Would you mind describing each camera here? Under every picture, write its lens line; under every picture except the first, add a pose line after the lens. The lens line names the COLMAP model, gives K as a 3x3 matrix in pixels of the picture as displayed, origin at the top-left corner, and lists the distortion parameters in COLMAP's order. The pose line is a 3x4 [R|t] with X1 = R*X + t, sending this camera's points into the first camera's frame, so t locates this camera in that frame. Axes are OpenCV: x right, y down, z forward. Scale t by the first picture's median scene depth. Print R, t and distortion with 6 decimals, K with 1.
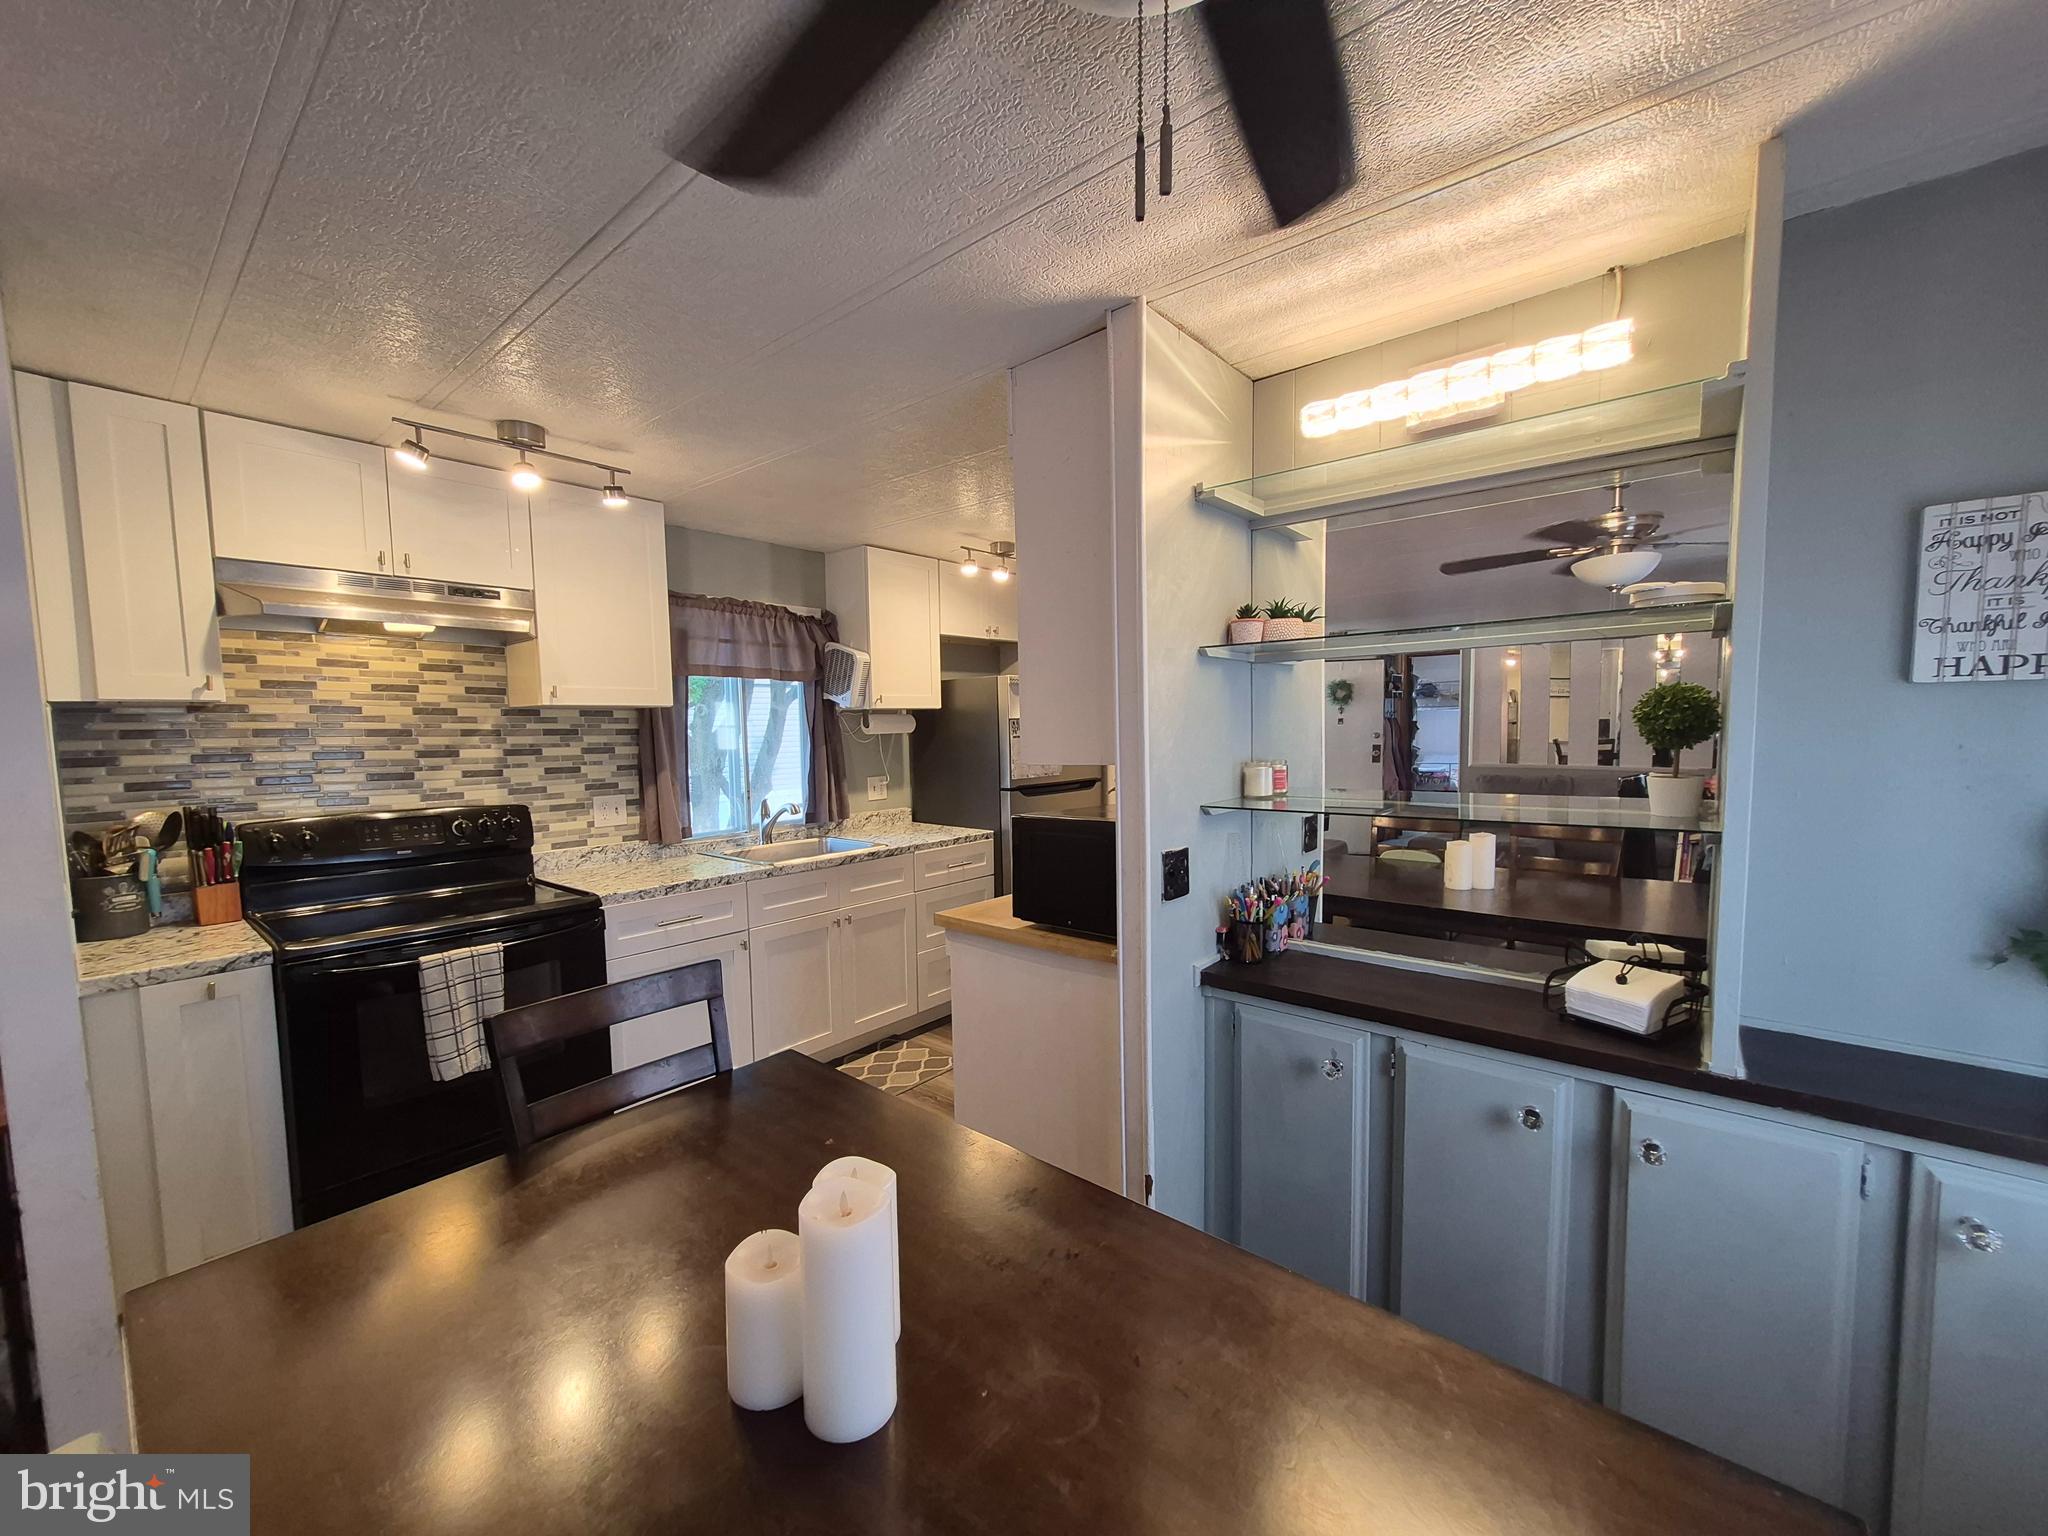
lens RADIAL K [[799.2, 0, 1018.3], [0, 799.2, 789.1], [0, 0, 1]] dist [0.000676, 0.000188]
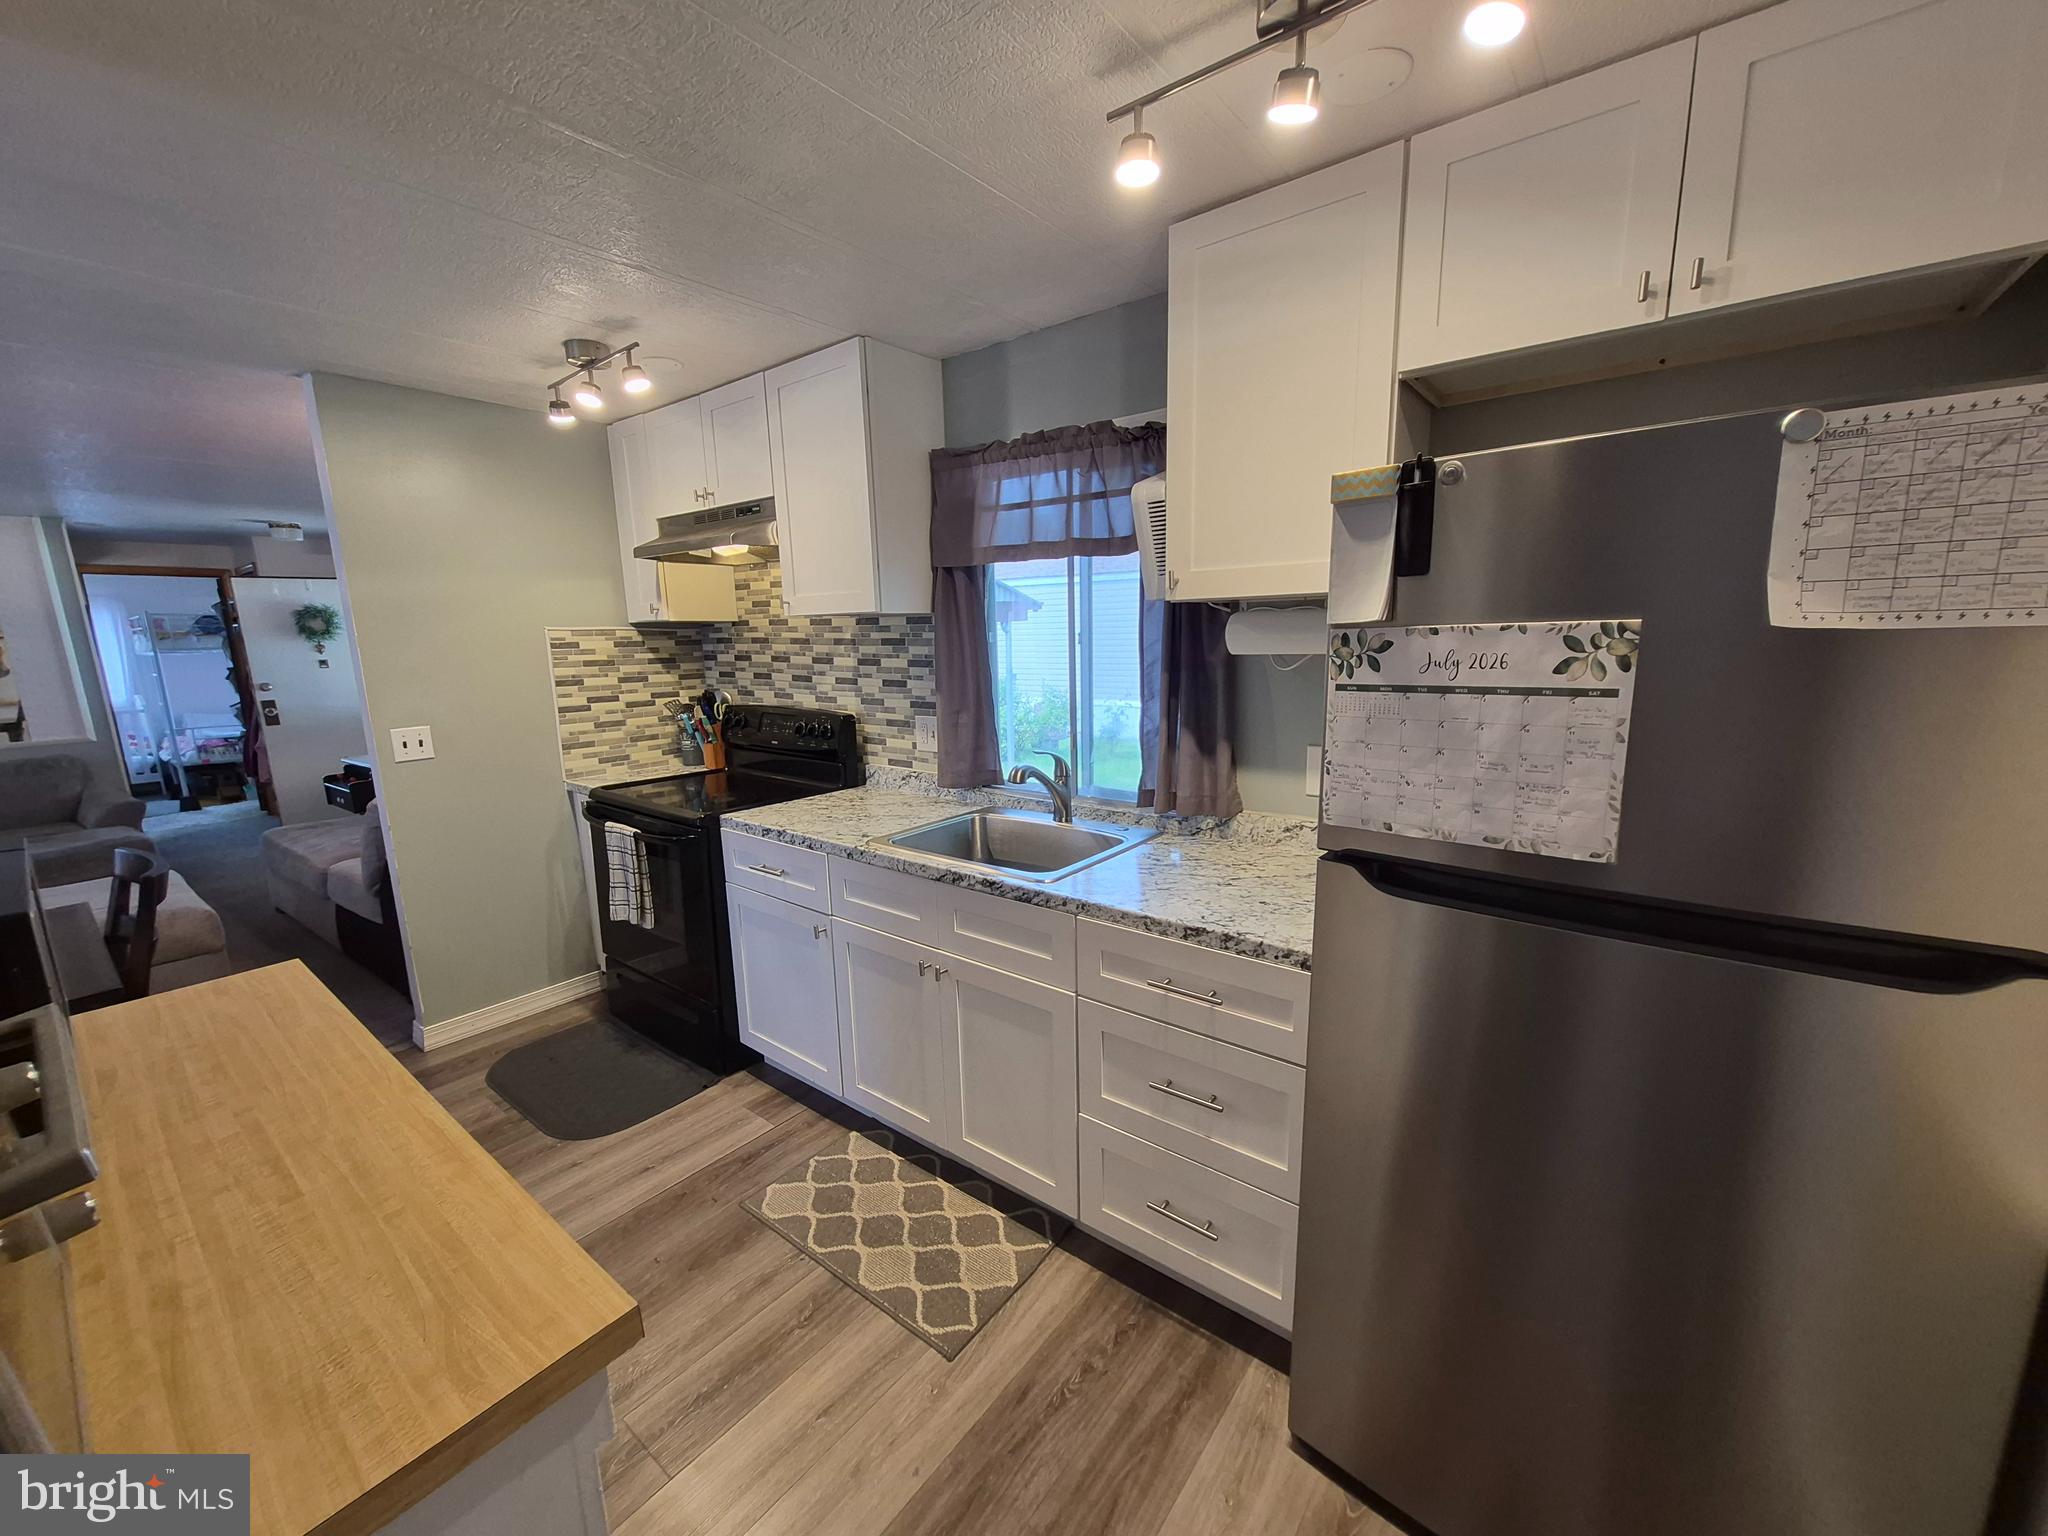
lens RADIAL K [[799.2, 0, 1016.8], [0, 799.2, 787.7], [0, 0, 1]] dist [0.000676, 0.000188]
pose [[0.034586, 0.208137, -0.977488, 0.338013], [-0.059150, 0.976785, 0.205895, -0.096059], [0.997650, 0.050697, 0.046094, 1.013035]]
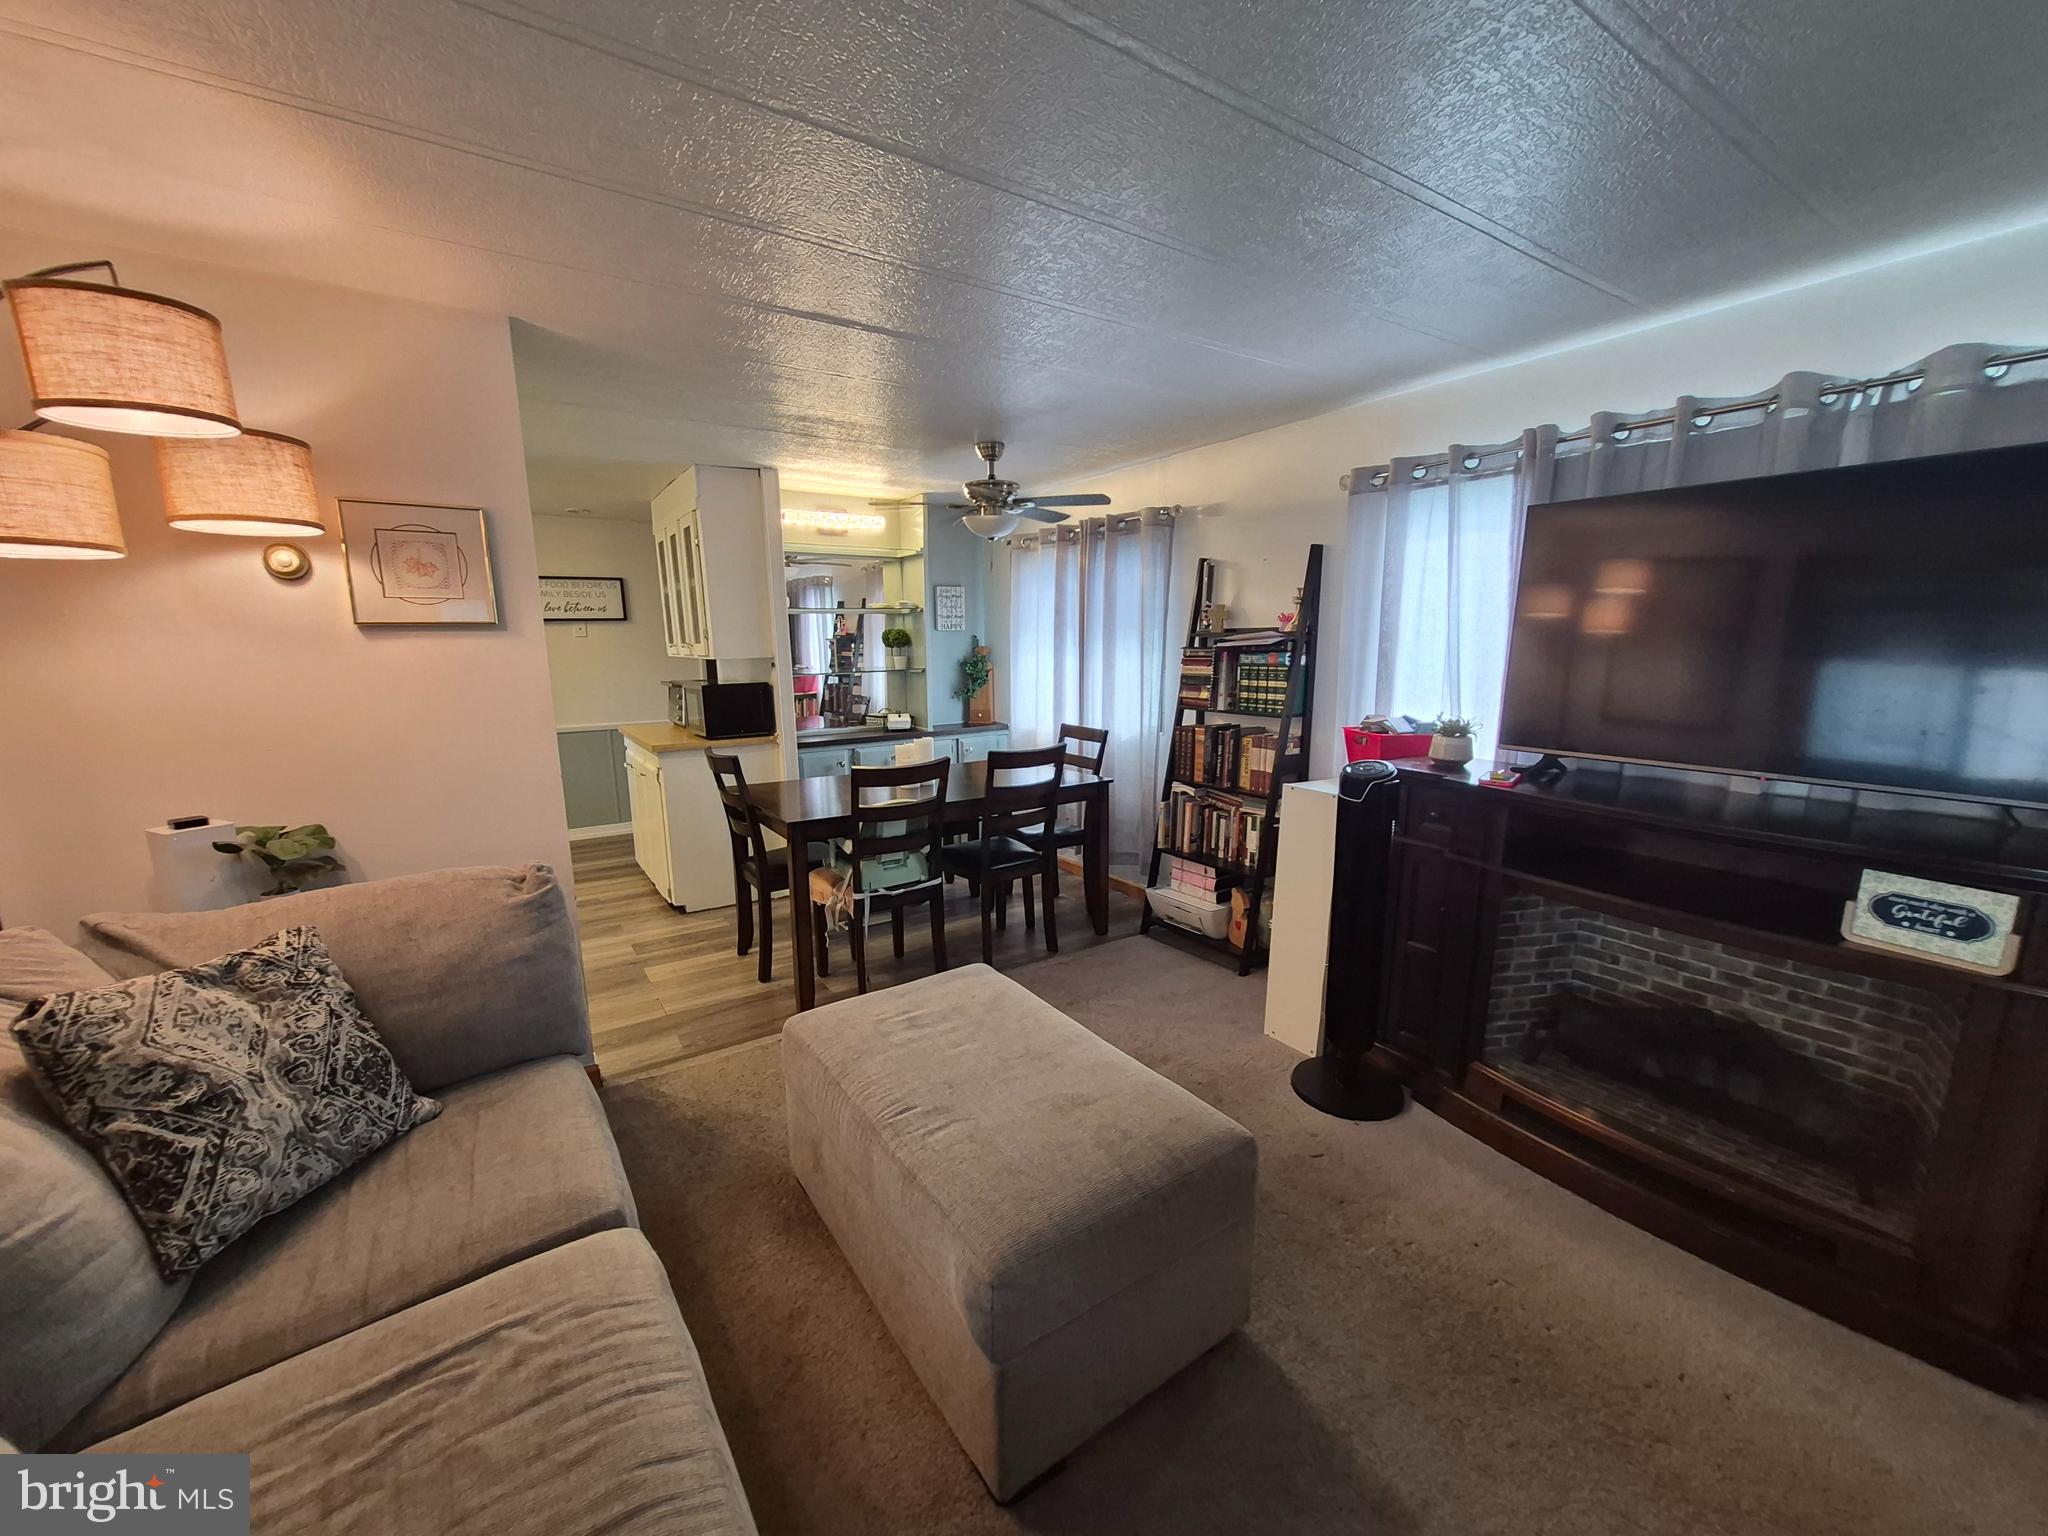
lens RADIAL K [[799.2, 0, 1016.9], [0, 799.2, 791.3], [0, 0, 1]] dist [0.000676, 0.000188]
pose [[0.282505, -0.168887, 0.944282, -1.052149], [0.083839, 0.984960, 0.151080, 0.035223], [-0.955595, 0.036487, 0.292416, -0.206480]]
